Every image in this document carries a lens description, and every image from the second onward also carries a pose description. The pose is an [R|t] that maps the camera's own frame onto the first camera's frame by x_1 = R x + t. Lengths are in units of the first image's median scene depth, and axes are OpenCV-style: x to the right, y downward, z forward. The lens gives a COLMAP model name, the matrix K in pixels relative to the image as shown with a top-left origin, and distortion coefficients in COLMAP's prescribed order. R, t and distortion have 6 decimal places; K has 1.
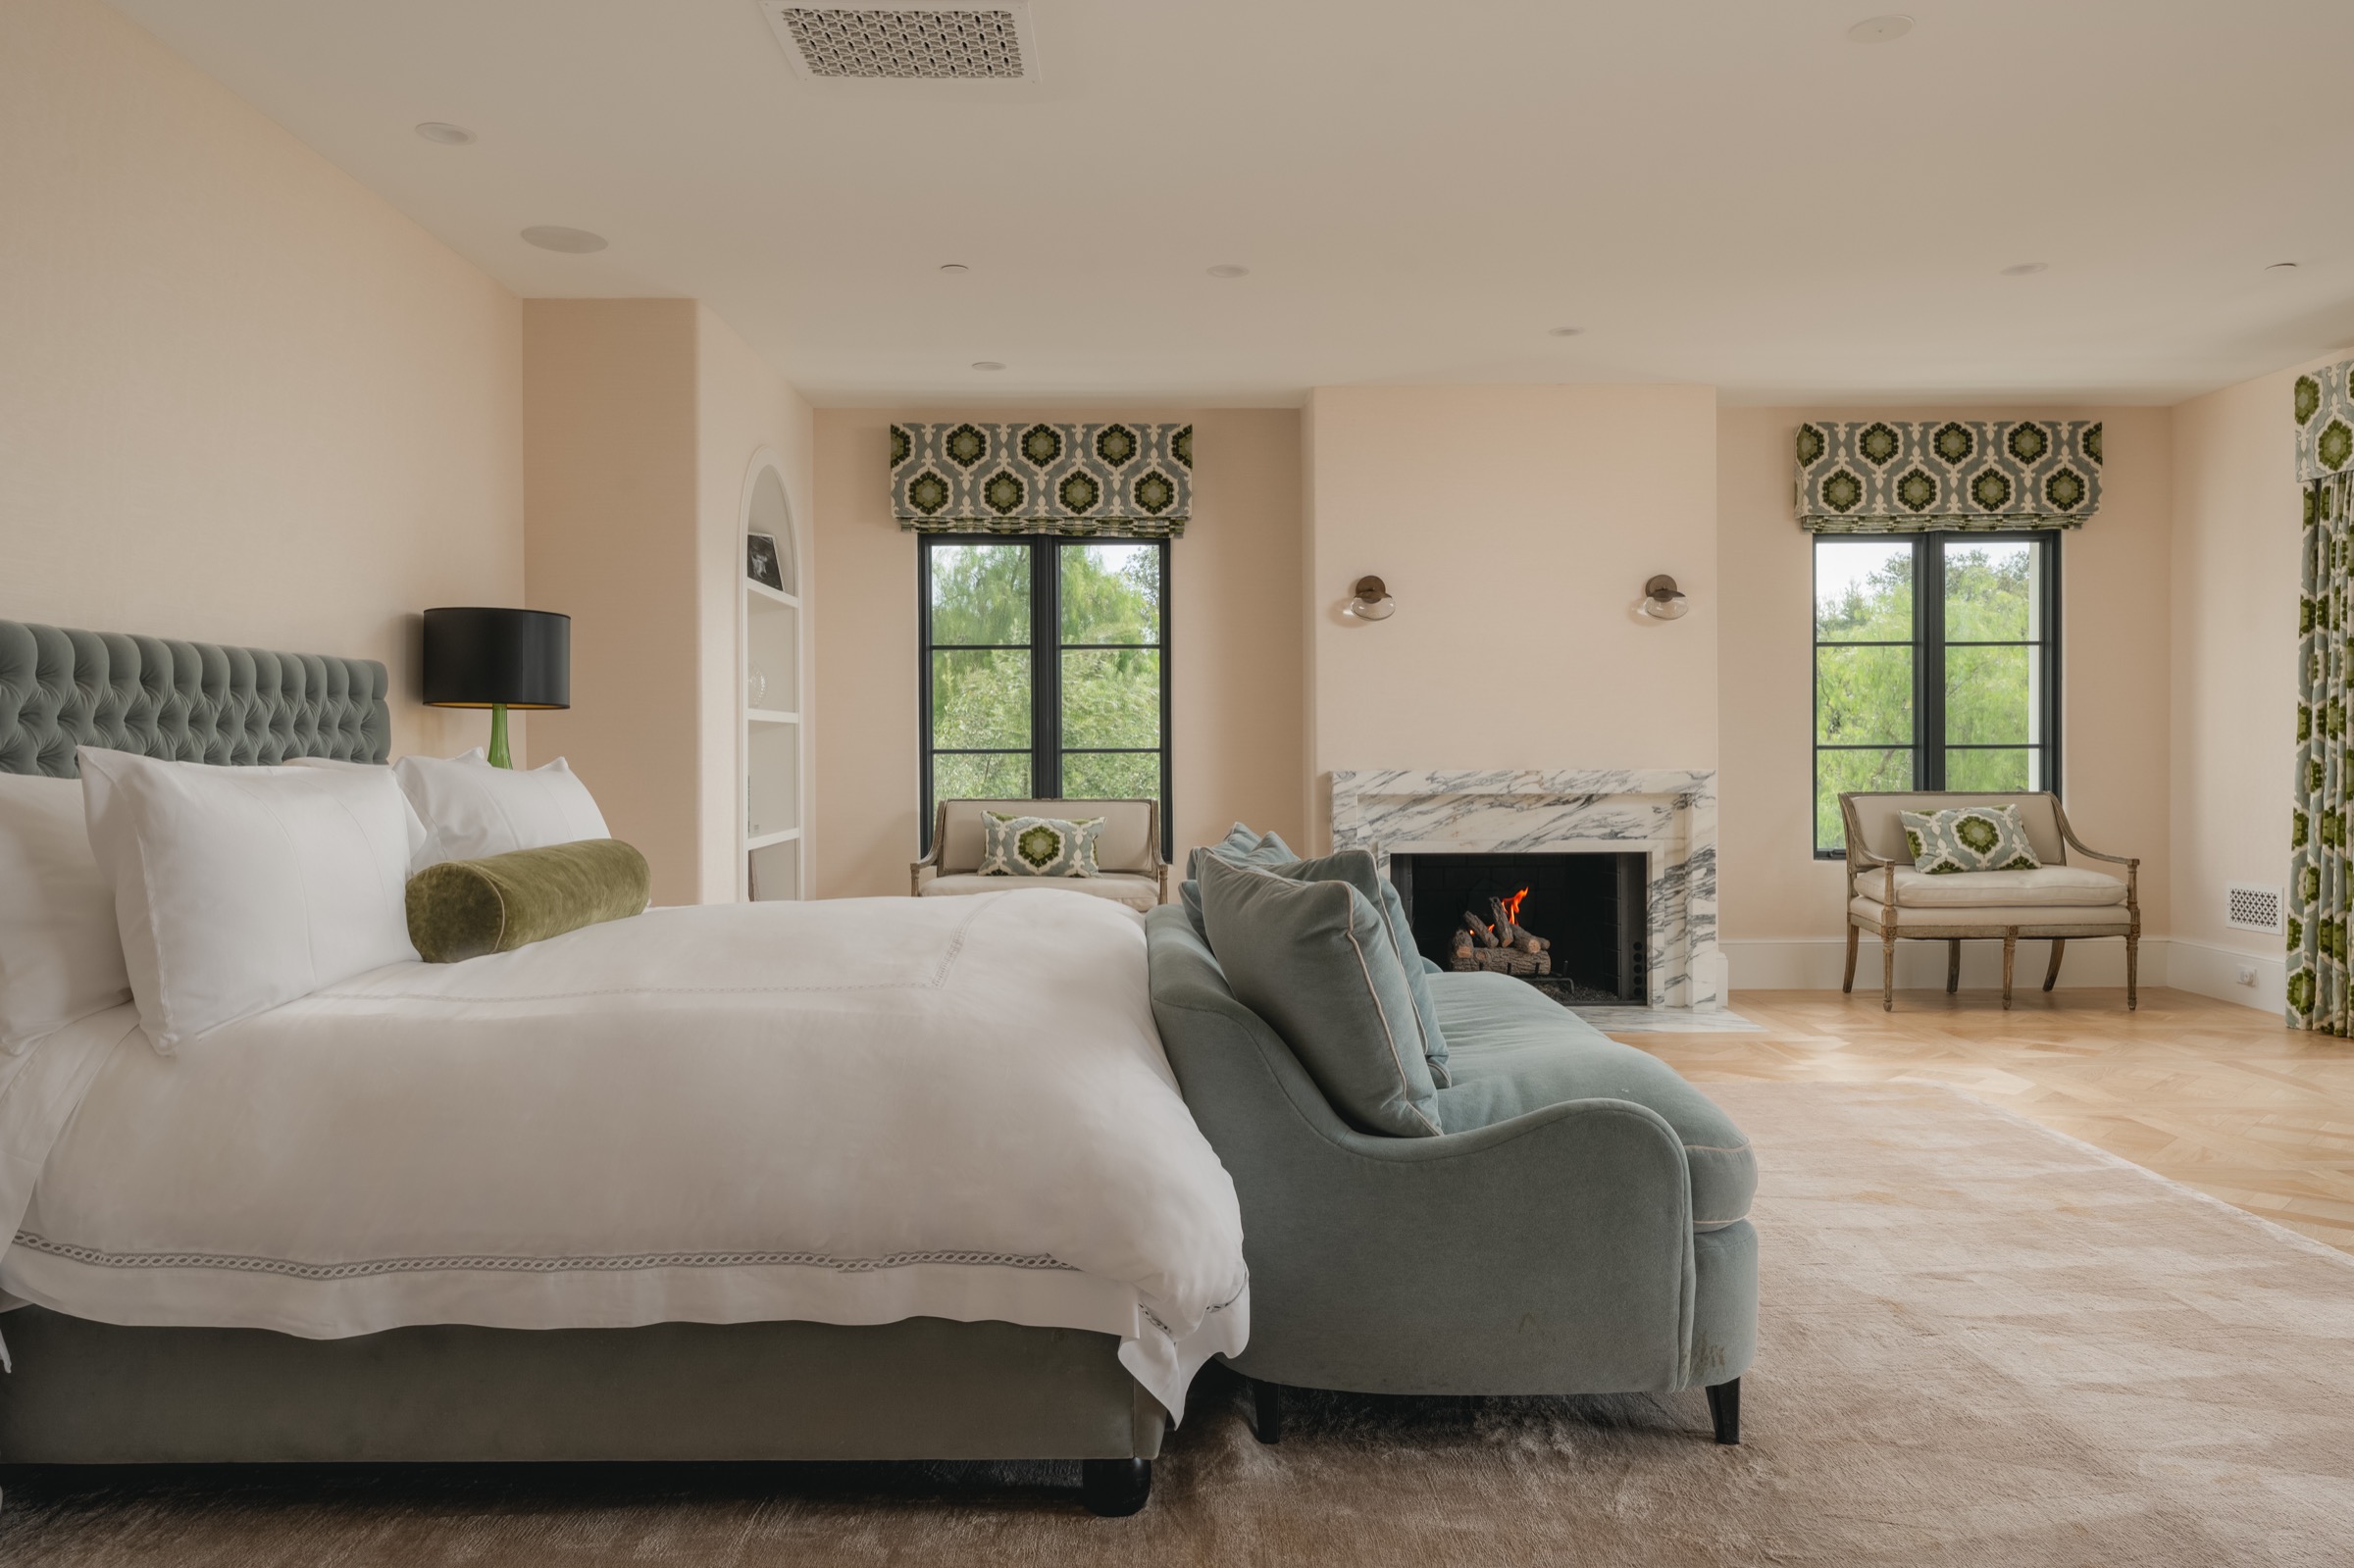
lens RADIAL K [[1600.6, 0, 1176.1], [0, 1600.6, 776.1], [0, 0, 1]] dist [0.003739, 0.002719]
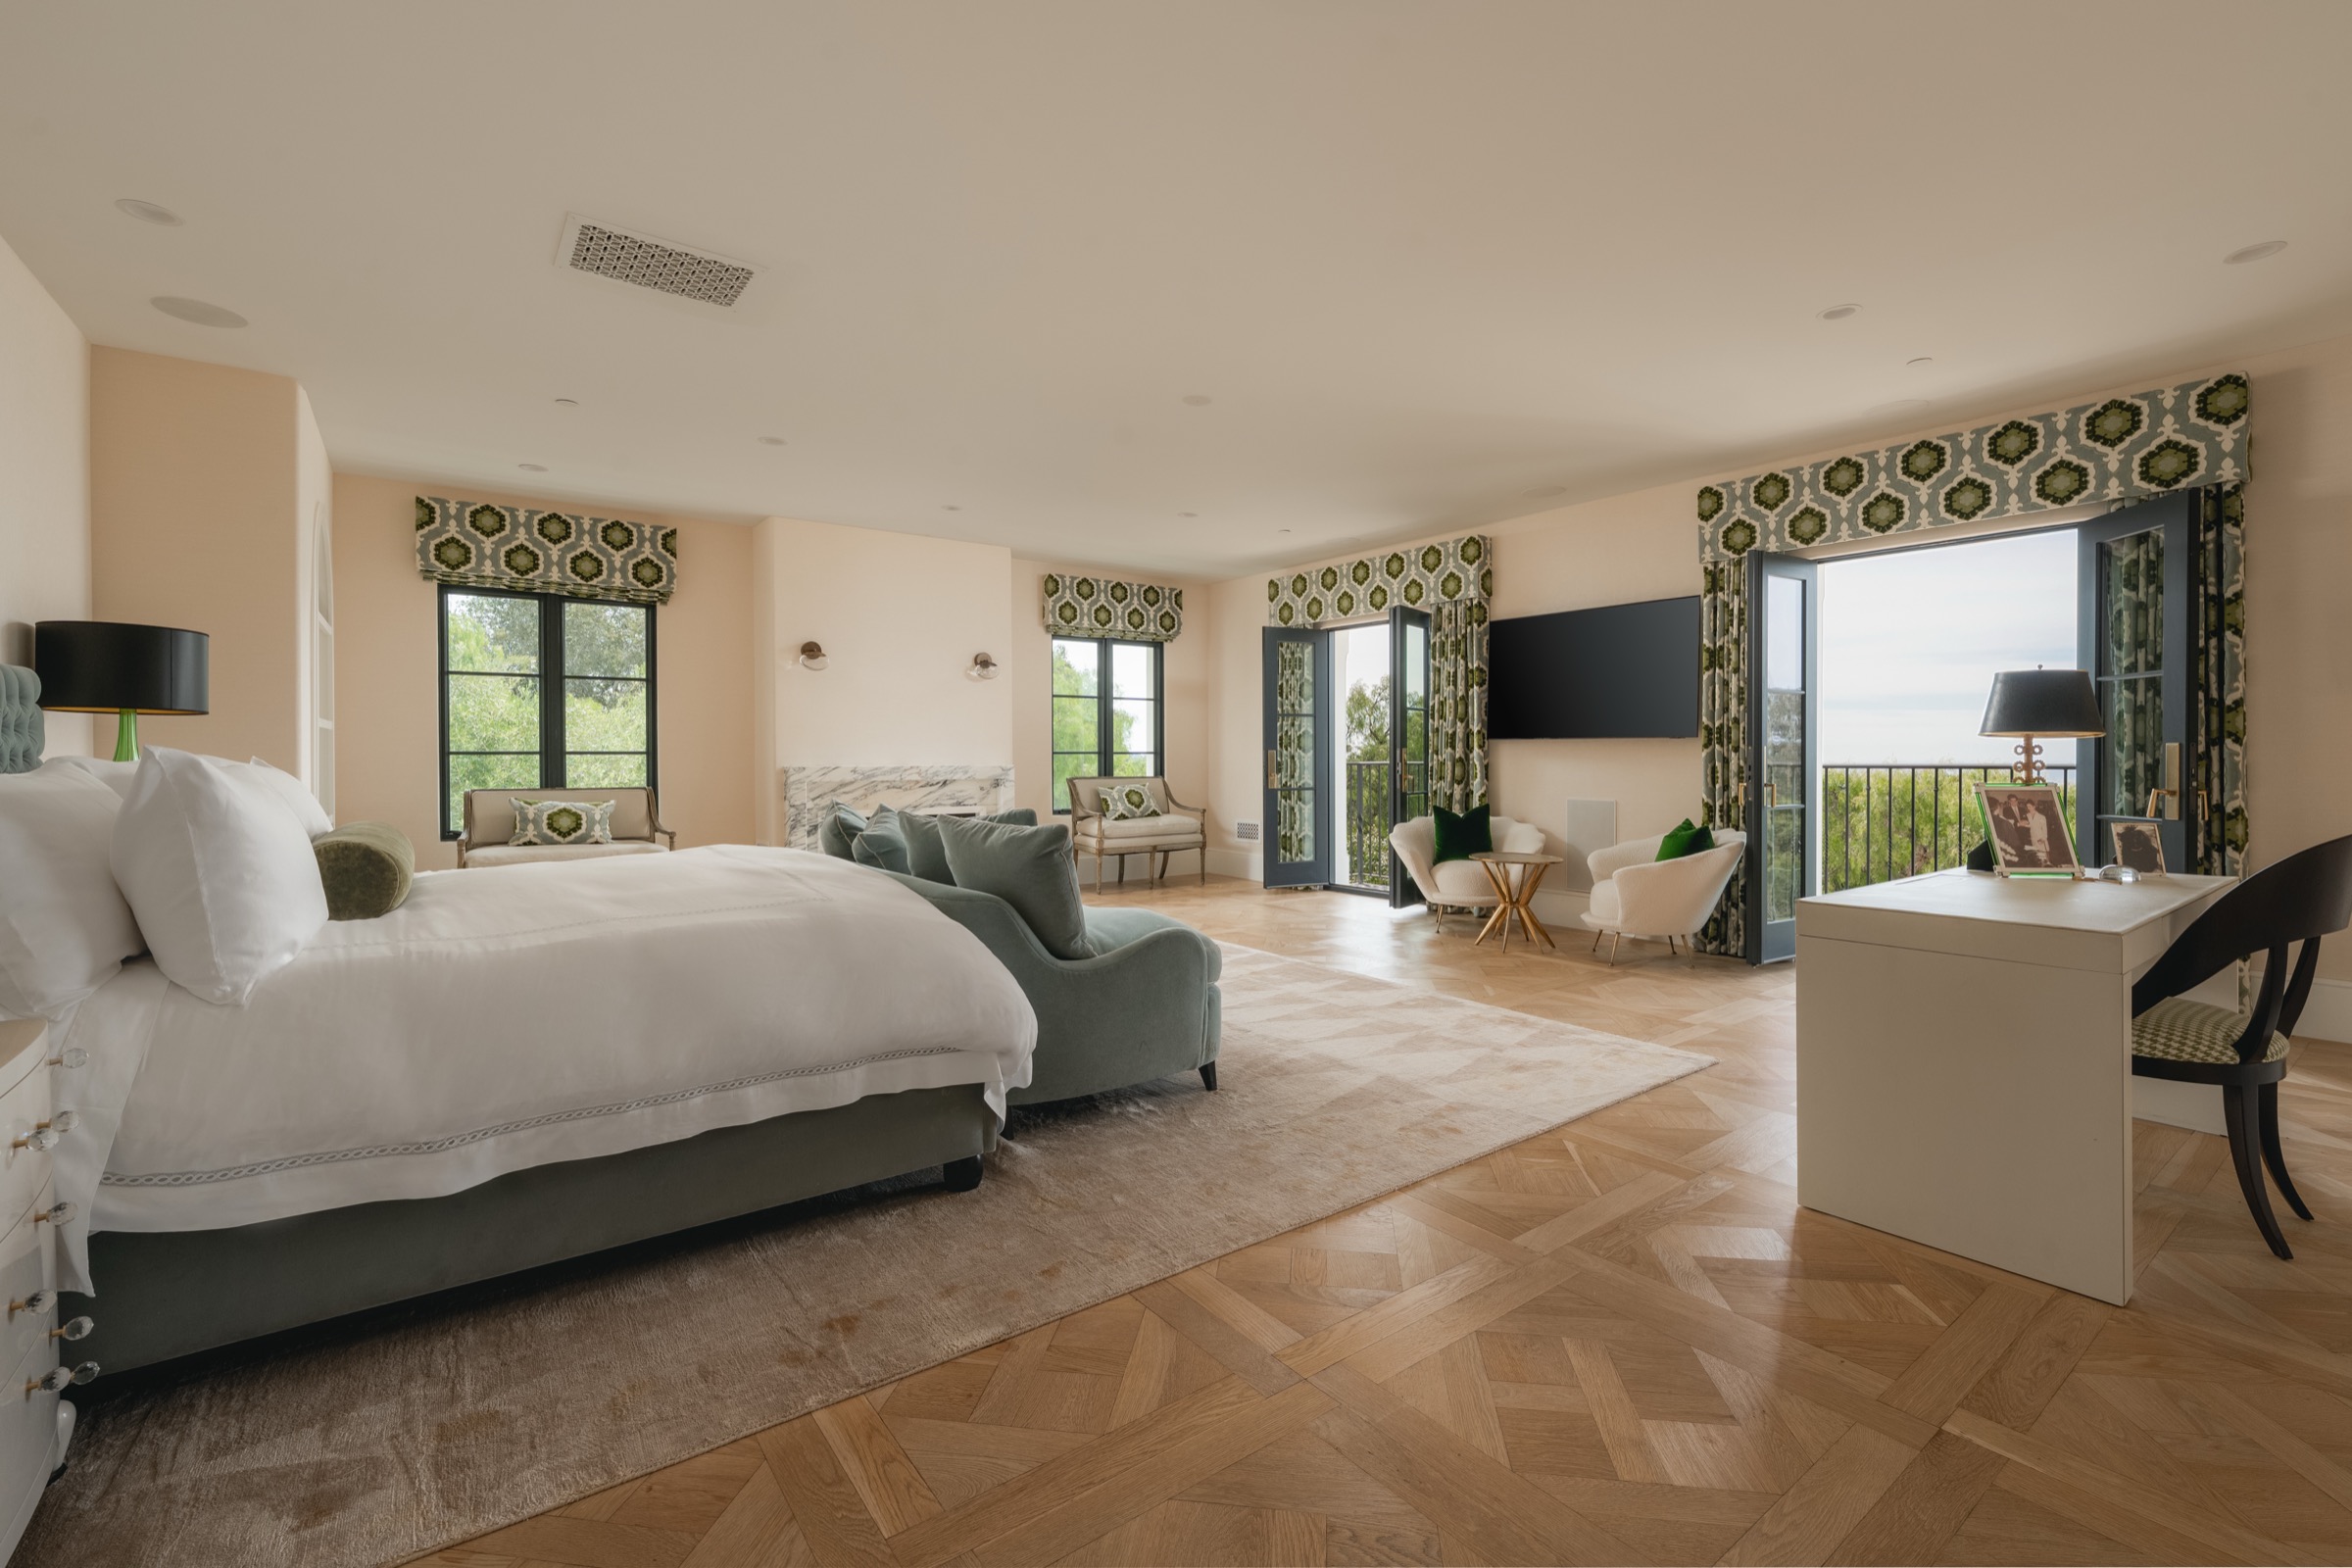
lens RADIAL K [[1013.5, 0, 1177.9], [0, 1013.5, 776.7], [0, 0, 1]] dist [-0.001434, 0.000412]
pose [[0.808133, -0.009289, 0.588927, -0.173242], [0.005917, 0.999953, 0.007652, 0.001043], [-0.588970, -0.002699, 0.808150, -0.009850]]
